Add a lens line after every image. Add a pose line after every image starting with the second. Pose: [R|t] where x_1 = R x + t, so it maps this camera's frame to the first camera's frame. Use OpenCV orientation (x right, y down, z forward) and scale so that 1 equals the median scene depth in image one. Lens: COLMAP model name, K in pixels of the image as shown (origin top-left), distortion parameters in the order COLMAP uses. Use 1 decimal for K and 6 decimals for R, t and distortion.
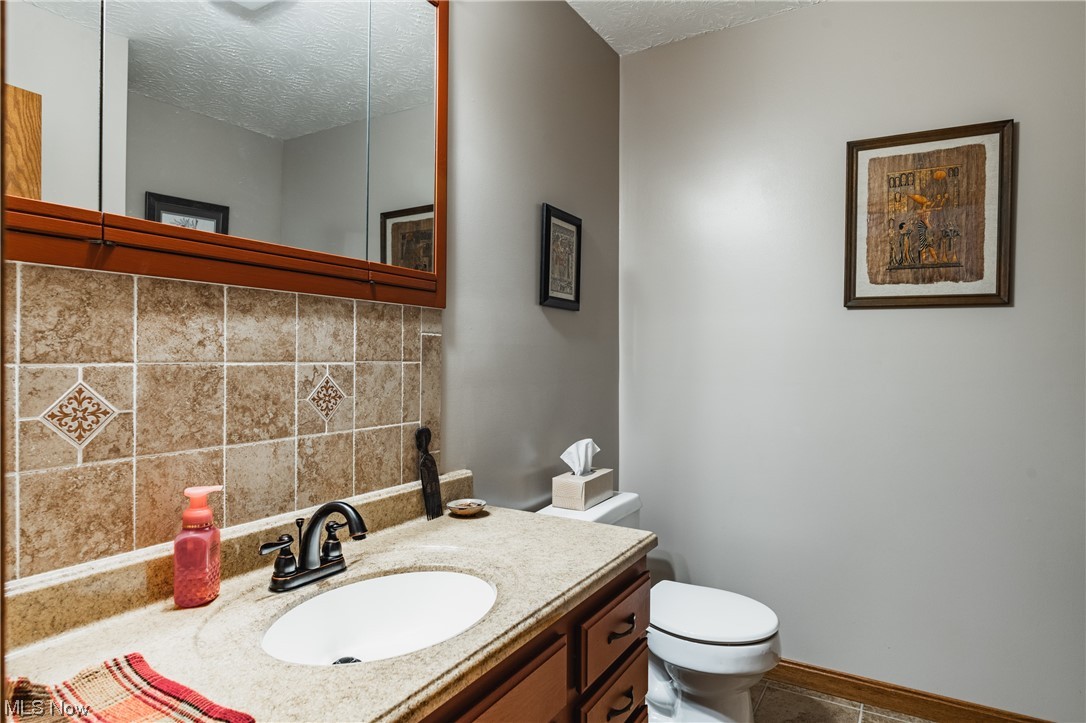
lens RADIAL K [[631.7, 0, 544.2], [0, 631.7, 358.8], [0, 0, 1]] dist [-0.006396, -0.001340]
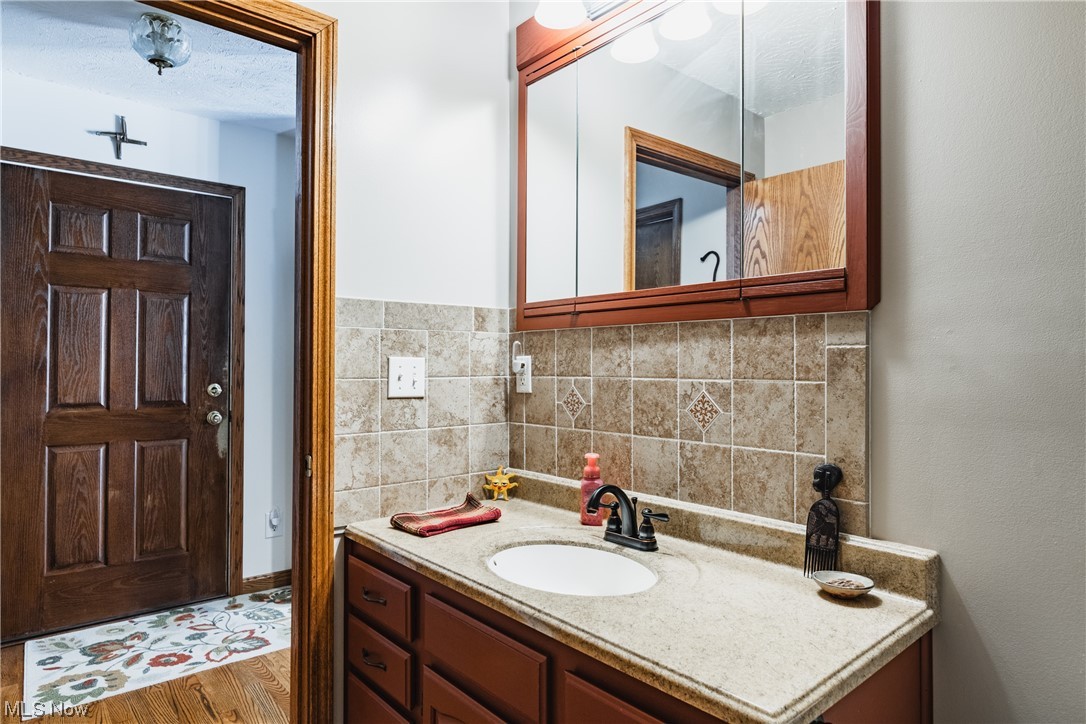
lens RADIAL K [[631.7, 0, 544.1], [0, 631.7, 363.6], [0, 0, 1]] dist [-0.006396, -0.001340]
pose [[-0.324742, -0.011719, -0.945730, 0.823975], [-0.007060, 0.999925, -0.009966, -0.009411], [0.945776, 0.003440, -0.324800, 1.116810]]
